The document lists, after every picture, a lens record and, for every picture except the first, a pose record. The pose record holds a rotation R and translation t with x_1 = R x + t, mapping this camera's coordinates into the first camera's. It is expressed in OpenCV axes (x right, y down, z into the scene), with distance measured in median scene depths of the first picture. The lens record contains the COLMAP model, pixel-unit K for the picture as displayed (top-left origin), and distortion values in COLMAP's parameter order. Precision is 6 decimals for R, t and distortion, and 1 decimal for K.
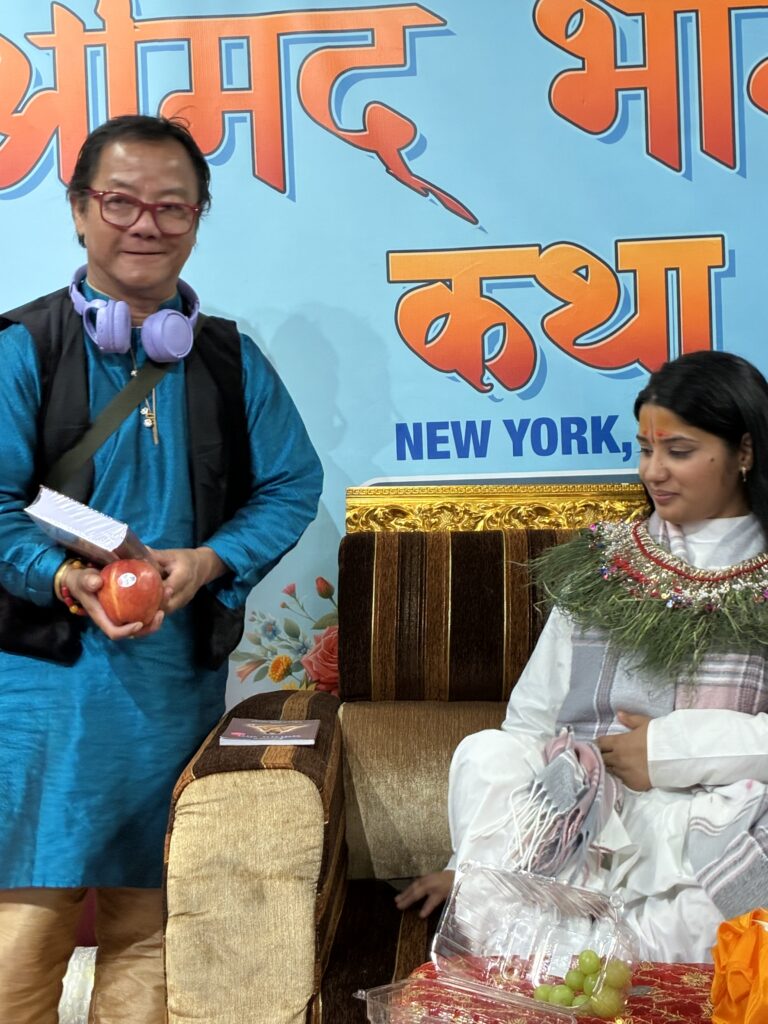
lens RADIAL K [[1641.1, 0, 374.7], [0, 1641.1, 519.0], [0, 0, 1]] dist [0.022495, 0.000000]
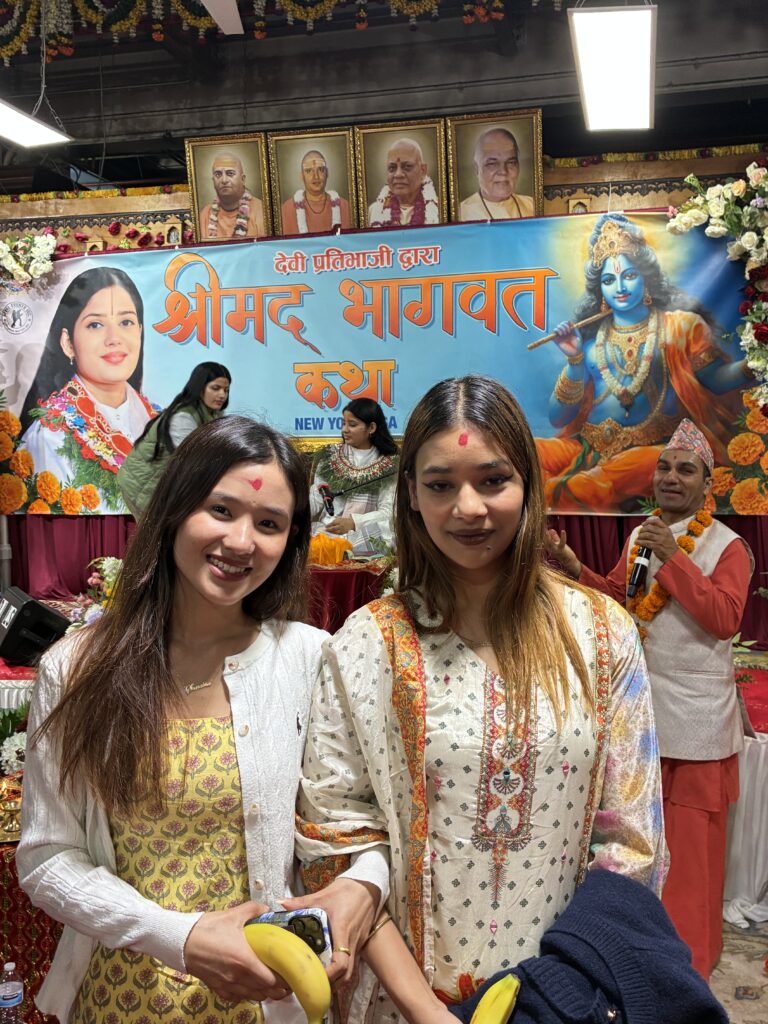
lens RADIAL K [[985.2, 0, 384.2], [0, 985.2, 514.5], [0, 0, 1]] dist [0.047136, 0.000000]
pose [[0.979437, 0.036629, -0.198399, 0.568802], [-0.028585, 0.998655, 0.043261, 0.040477], [0.199716, -0.036700, 0.979166, -0.837805]]
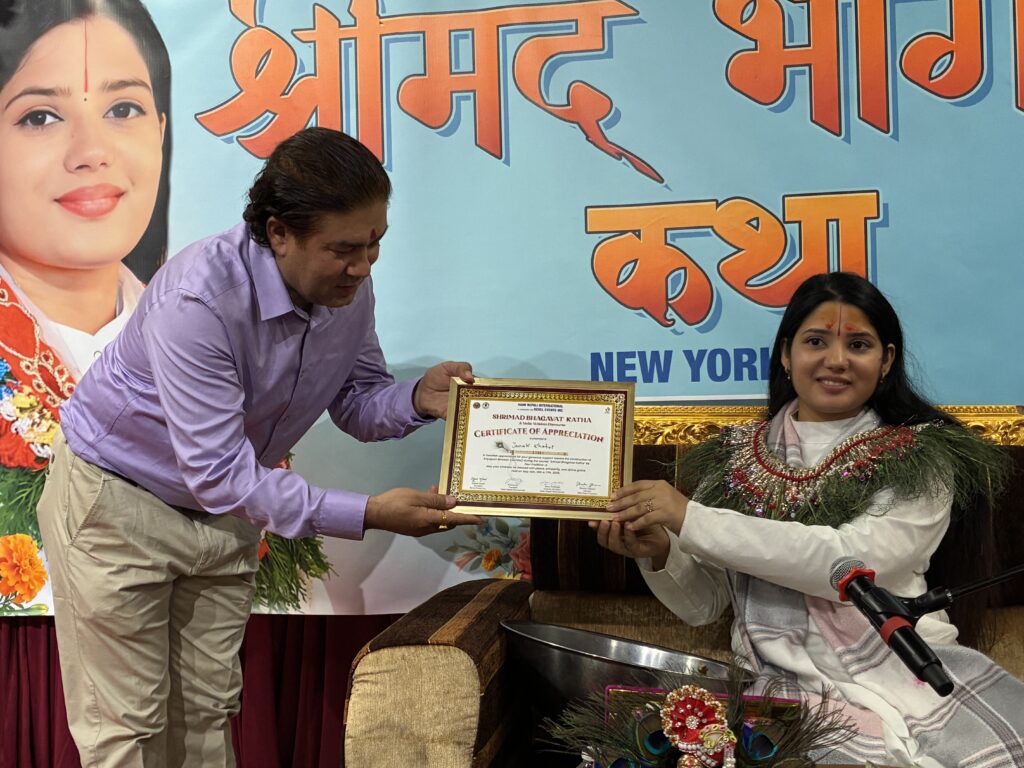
lens RADIAL K [[1294.0, 0, 511.9], [0, 1294.0, 410.4], [0, 0, 1]] dist [0.014589, 0.000000]
pose [[0.993305, 0.013064, -0.114779, 0.063767], [-0.016359, 0.999479, -0.027814, 0.009699], [0.114356, 0.029506, 0.993002, 0.077937]]
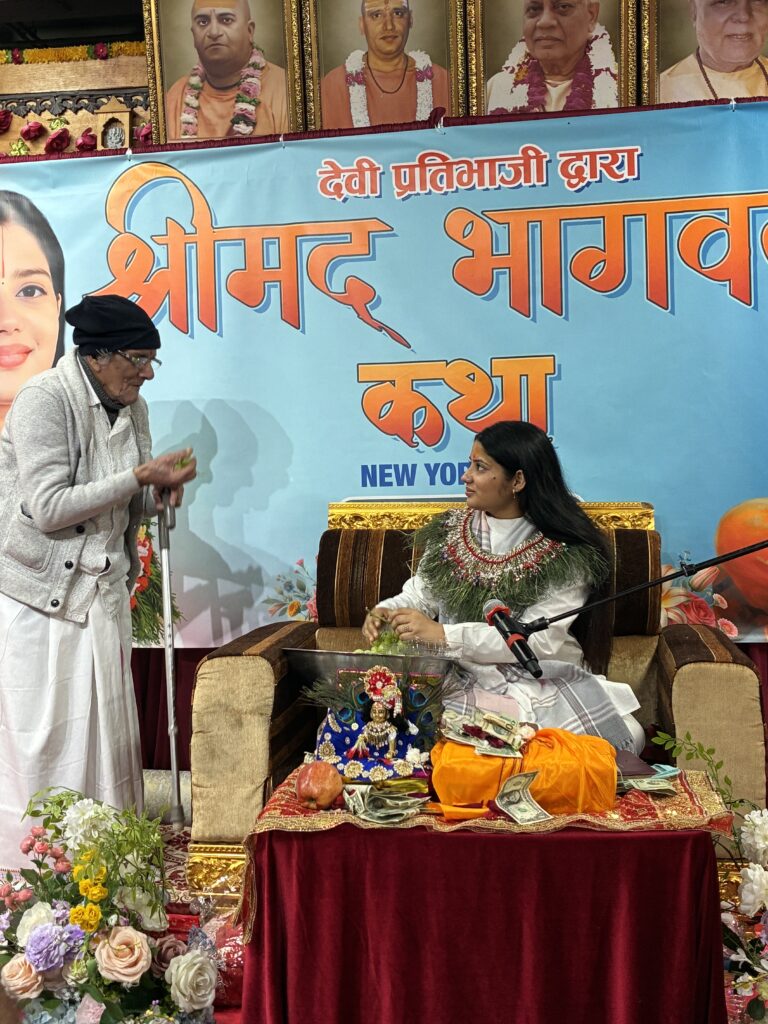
lens RADIAL K [[1244.4, 0, 375.5], [0, 1244.4, 508.7], [0, 0, 1]] dist [0.045522, 0.000000]
pose [[0.995438, 0.012014, -0.094653, 0.150977], [-0.012686, 0.999898, -0.006495, -0.005081], [0.094565, 0.007666, 0.995489, -0.279965]]
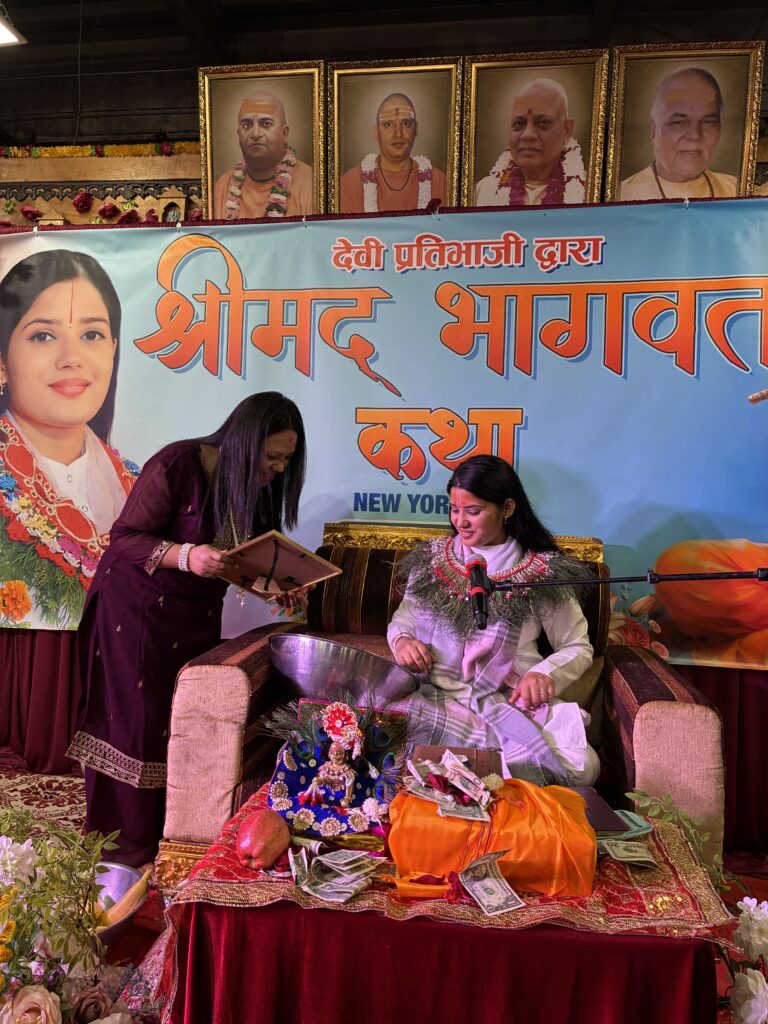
lens RADIAL K [[763.5, 0, 380.6], [0, 763.5, 508.3], [0, 0, 1]] dist [0.033764, -0.021328]
pose [[0.992882, 0.065156, -0.099700, 0.140646], [-0.068353, 0.997240, -0.028987, -0.014328], [0.097536, 0.035595, 0.994595, 0.071025]]
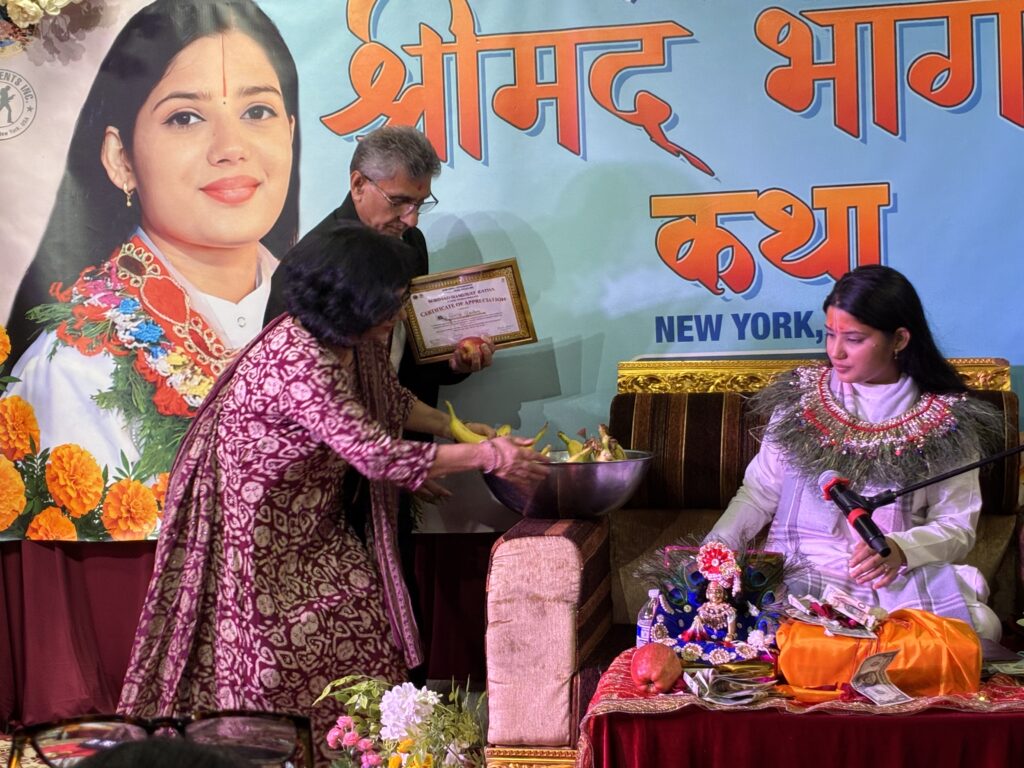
lens RADIAL K [[1745.8, 0, 528.4], [0, 1745.8, 401.8], [0, 0, 1]] dist [0.096585, 0.000000]
pose [[0.991794, 0.006658, -0.127672, 0.098358], [-0.004750, 0.999872, 0.015247, -0.006828], [0.127758, -0.014515, 0.991699, -0.526588]]
